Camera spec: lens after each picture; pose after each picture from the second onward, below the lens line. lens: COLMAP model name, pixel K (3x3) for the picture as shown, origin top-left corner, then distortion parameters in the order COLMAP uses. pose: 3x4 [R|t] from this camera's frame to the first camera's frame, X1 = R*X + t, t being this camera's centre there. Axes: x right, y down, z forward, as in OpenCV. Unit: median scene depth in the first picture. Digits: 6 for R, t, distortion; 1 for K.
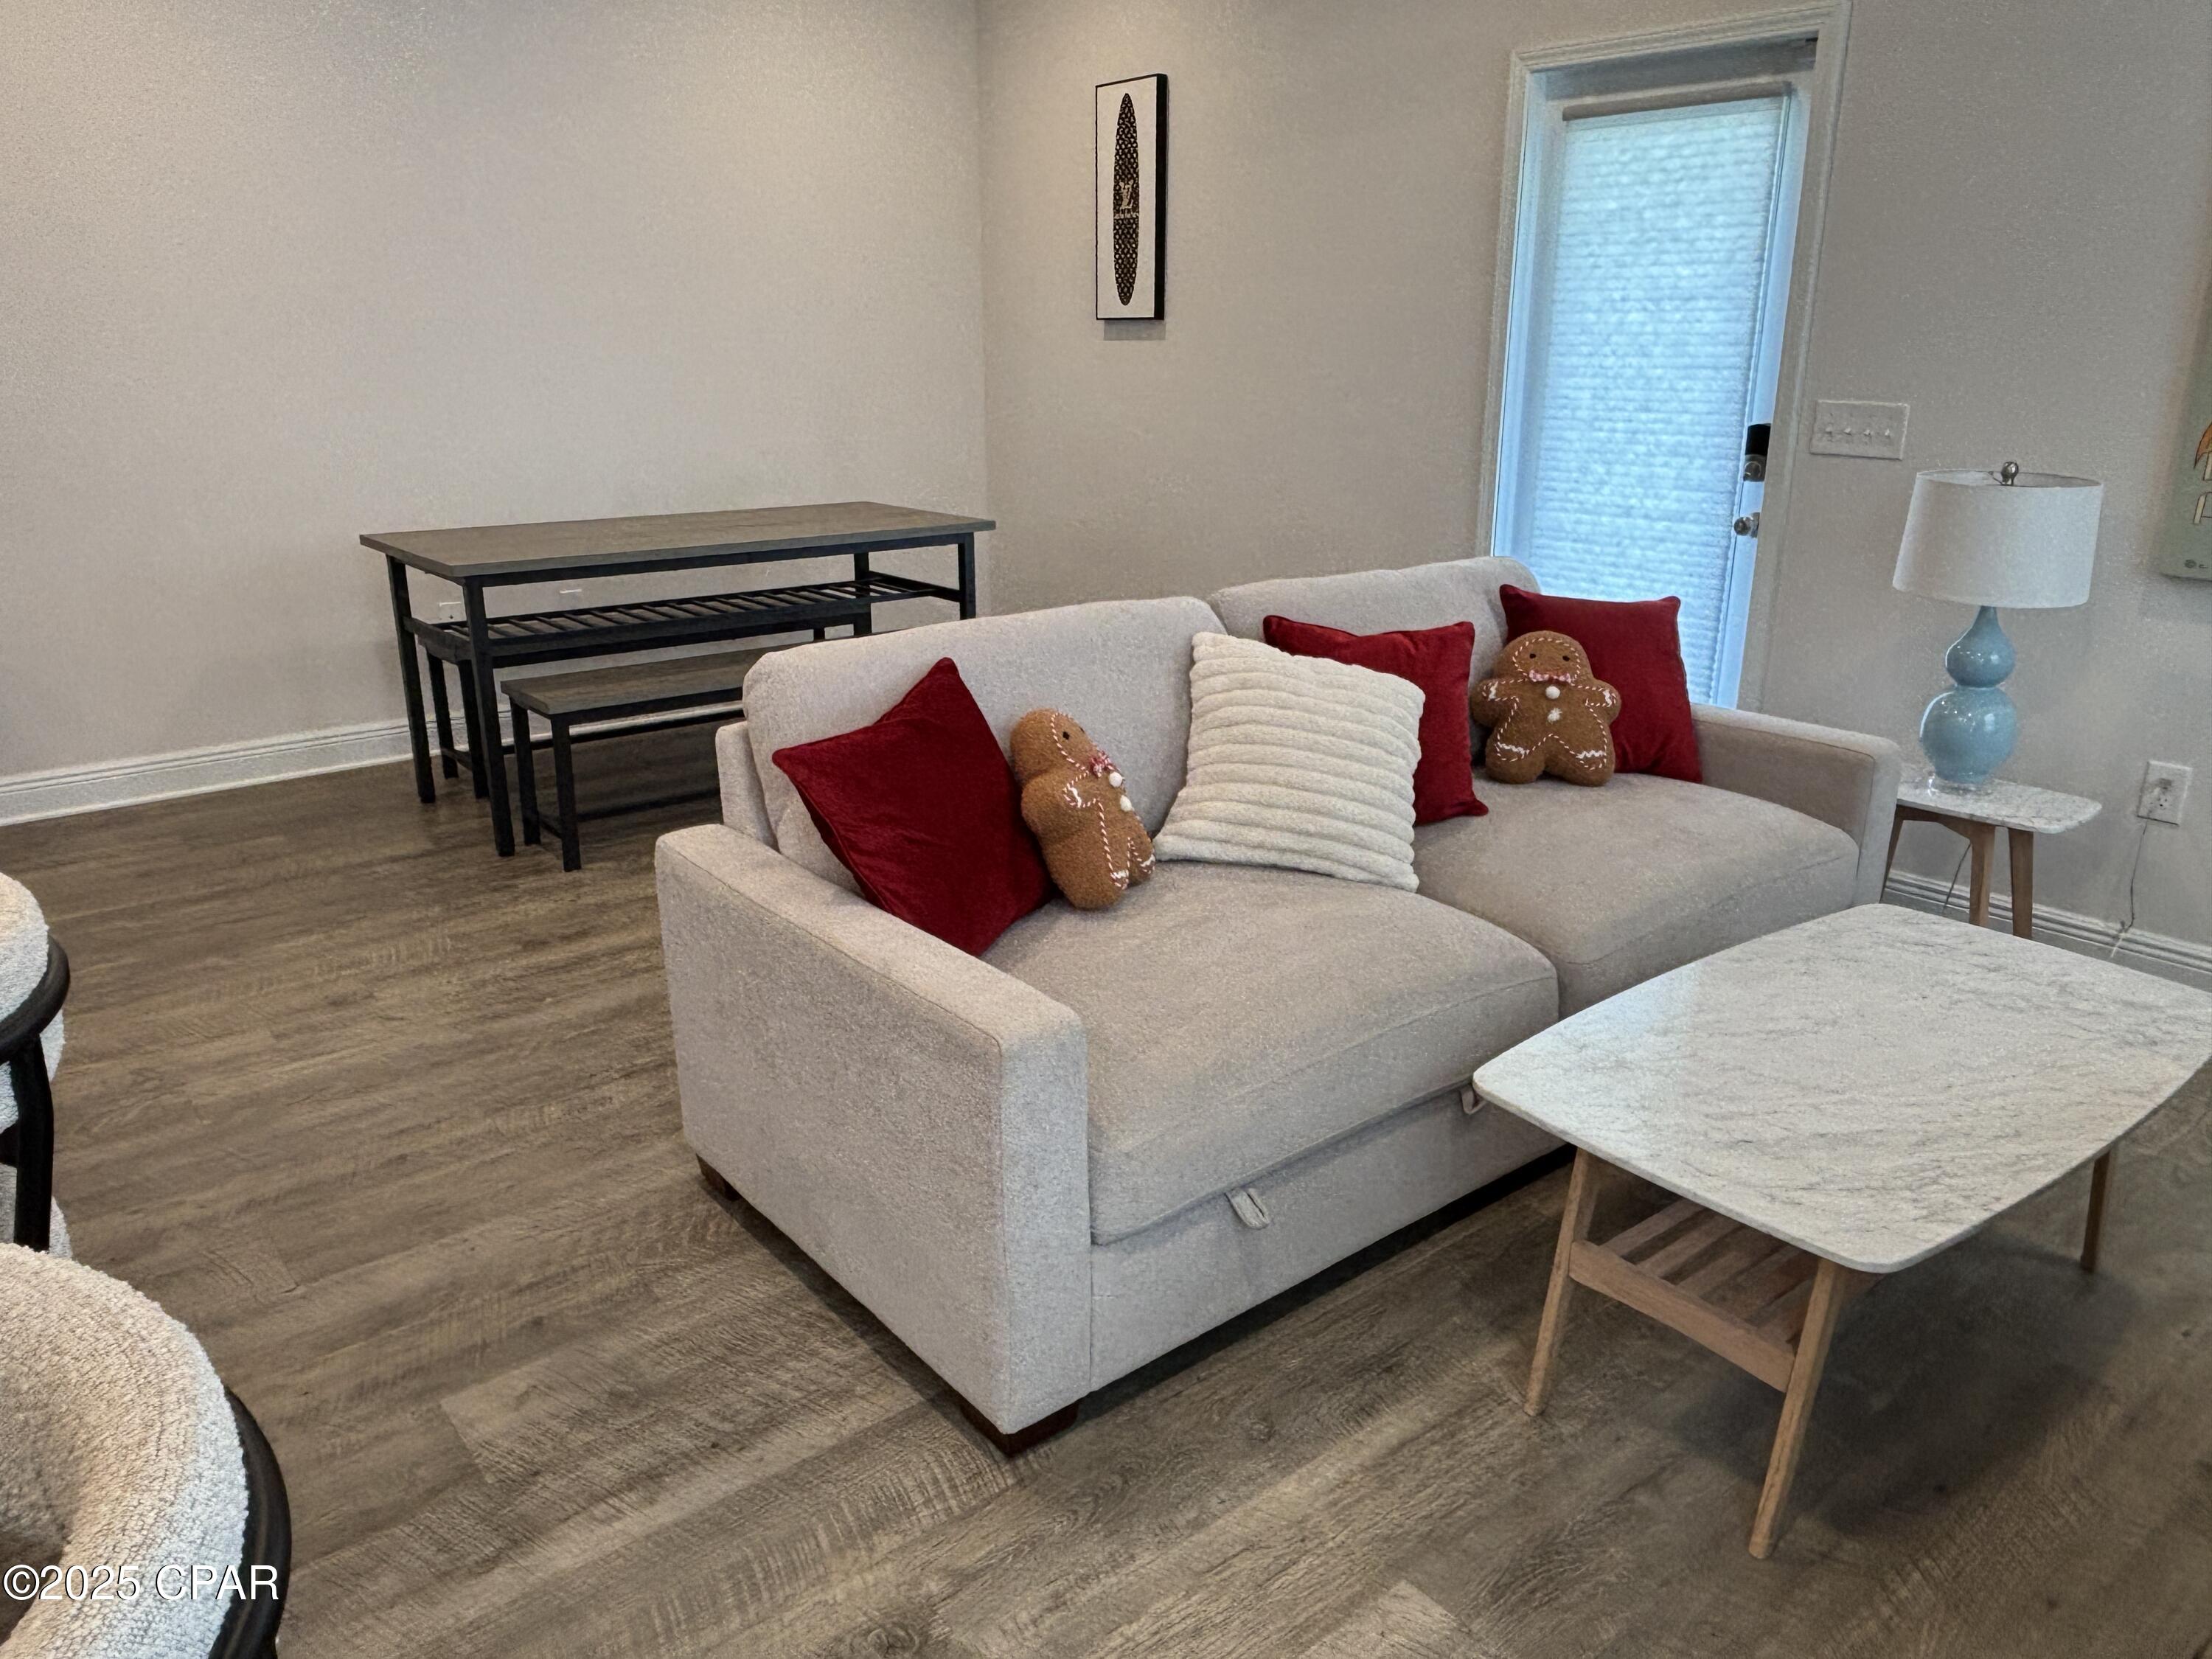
lens RADIAL K [[1529.2, 0, 1103.9], [0, 1529.2, 826.3], [0, 0, 1]] dist [0.005690, -0.003639]
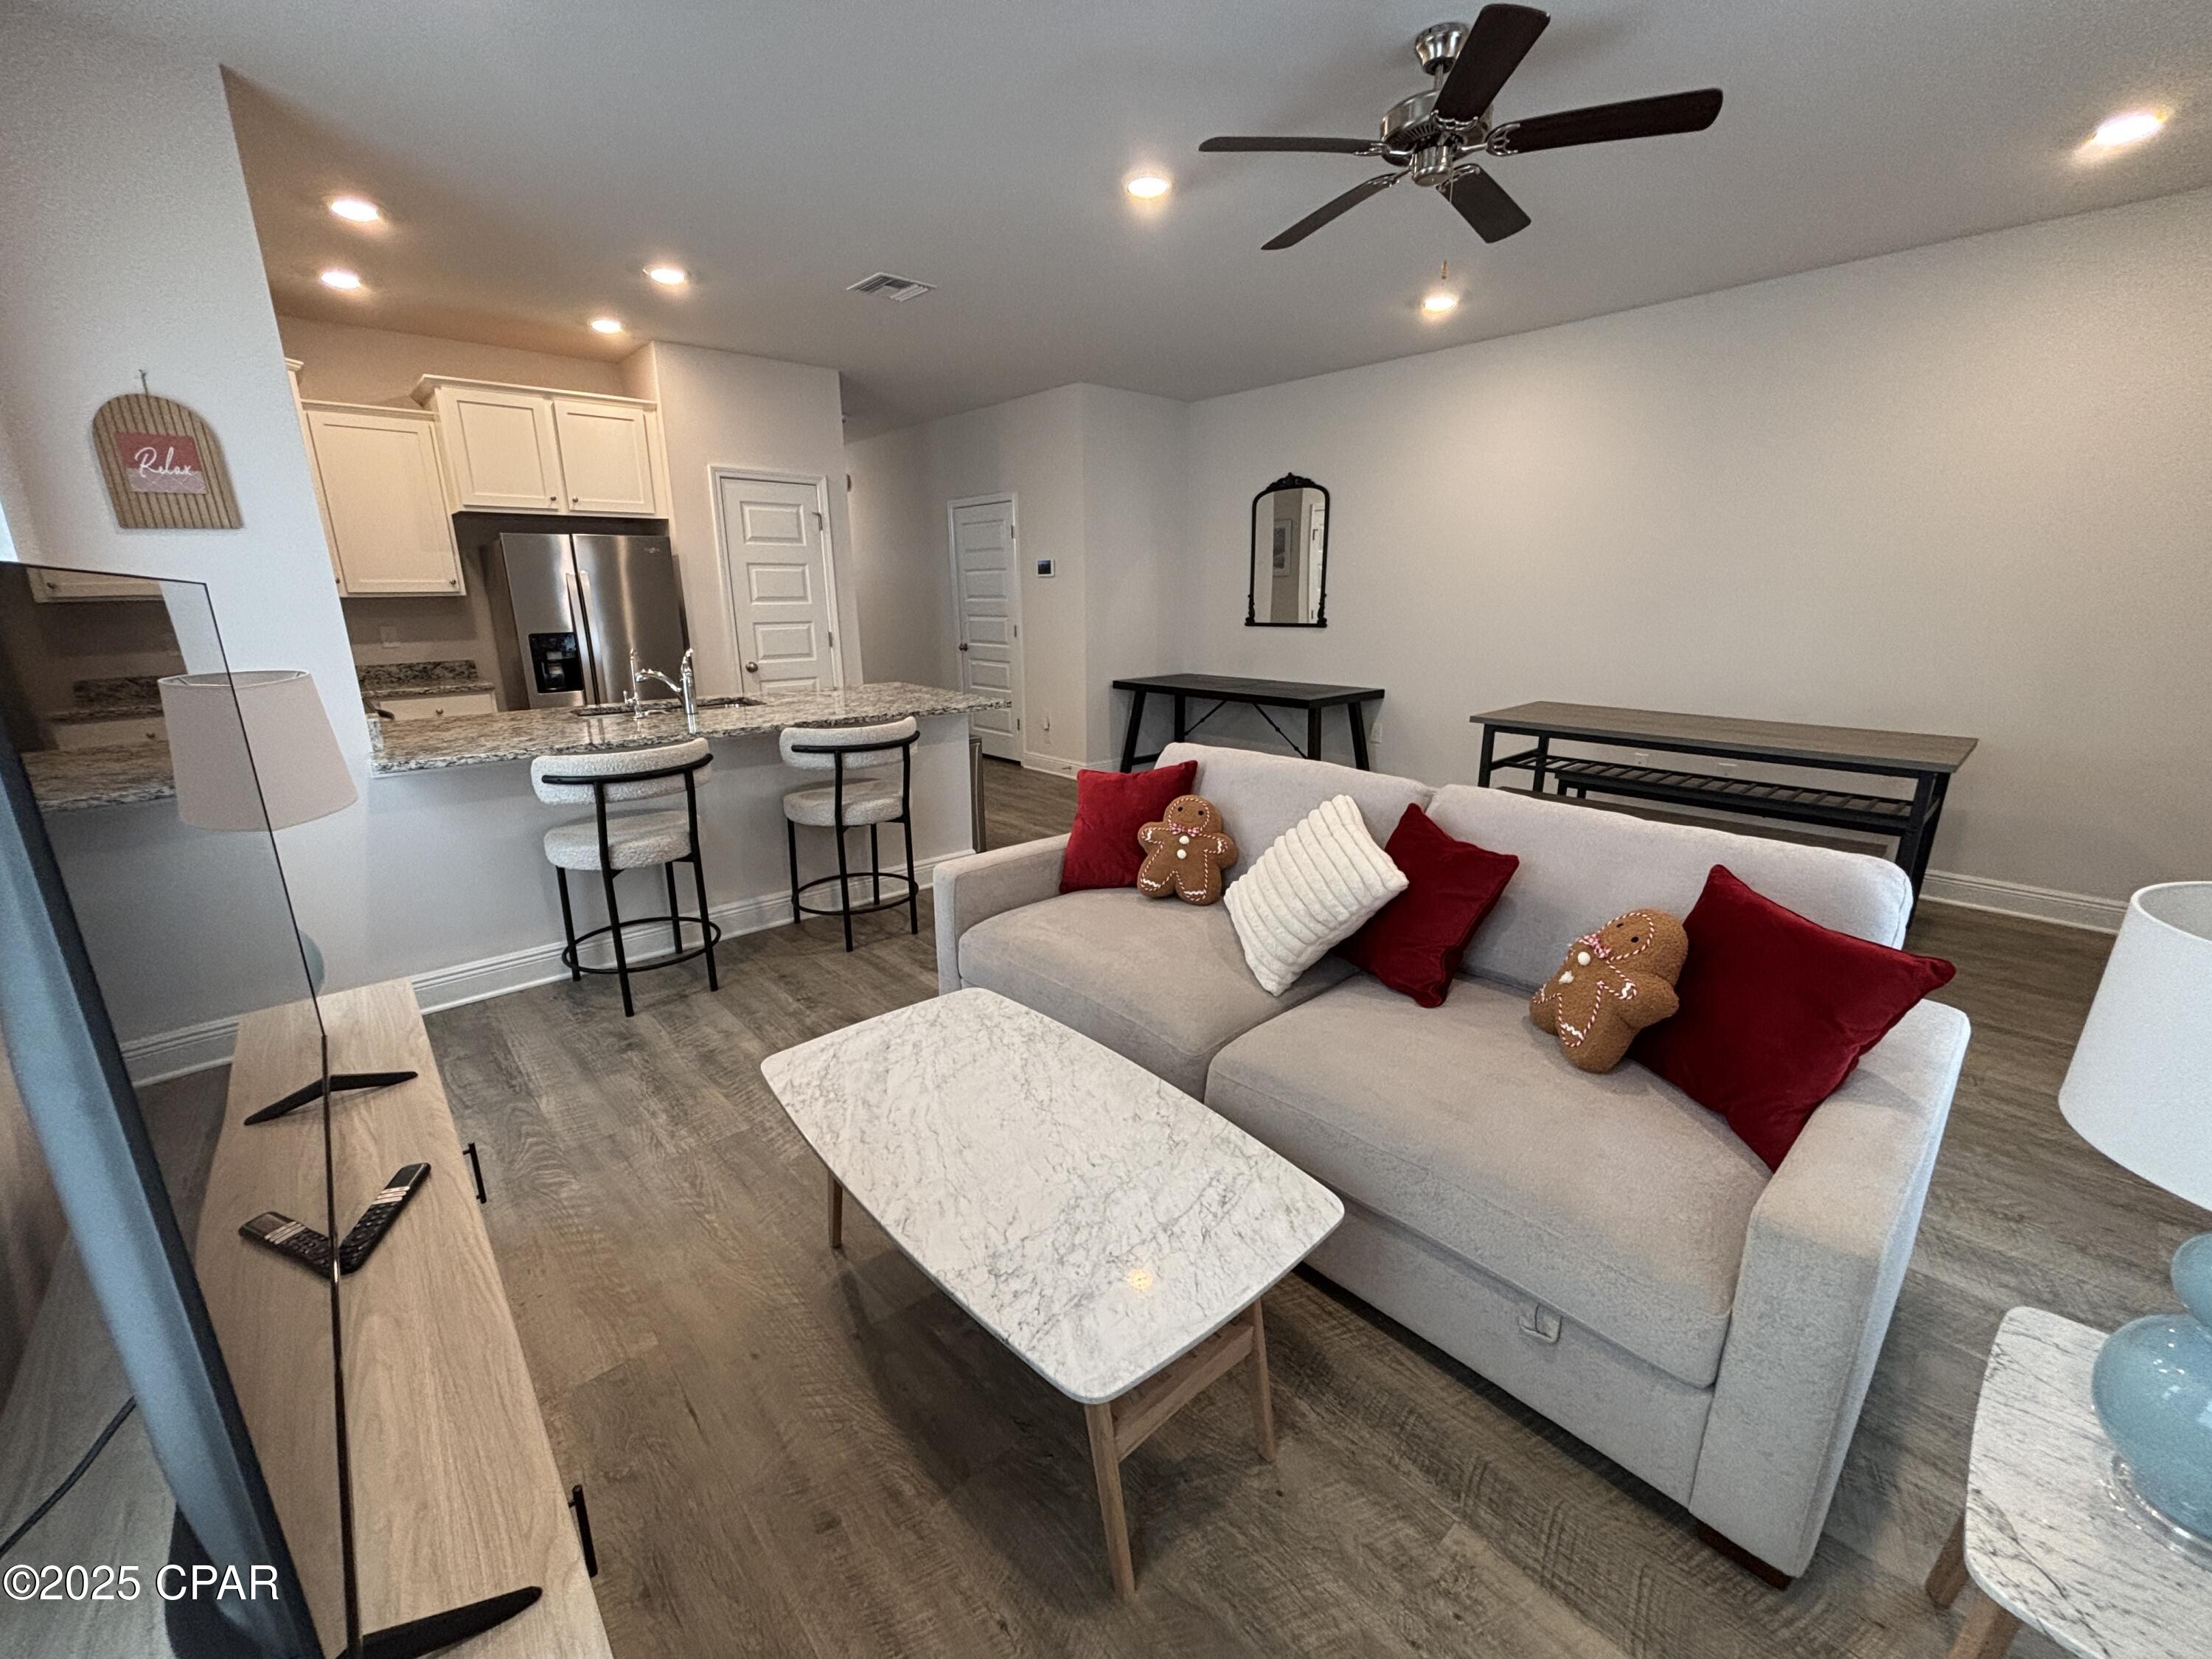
lens RADIAL K [[898.8, 0, 1097.4], [0, 898.8, 837.4], [0, 0, 1]] dist [0.000234, 0.000761]
pose [[0.047637, 0.264093, -0.963320, 0.826483], [-0.298607, 0.924077, 0.238569, -0.206921], [0.953186, 0.276290, 0.122881, 0.624098]]
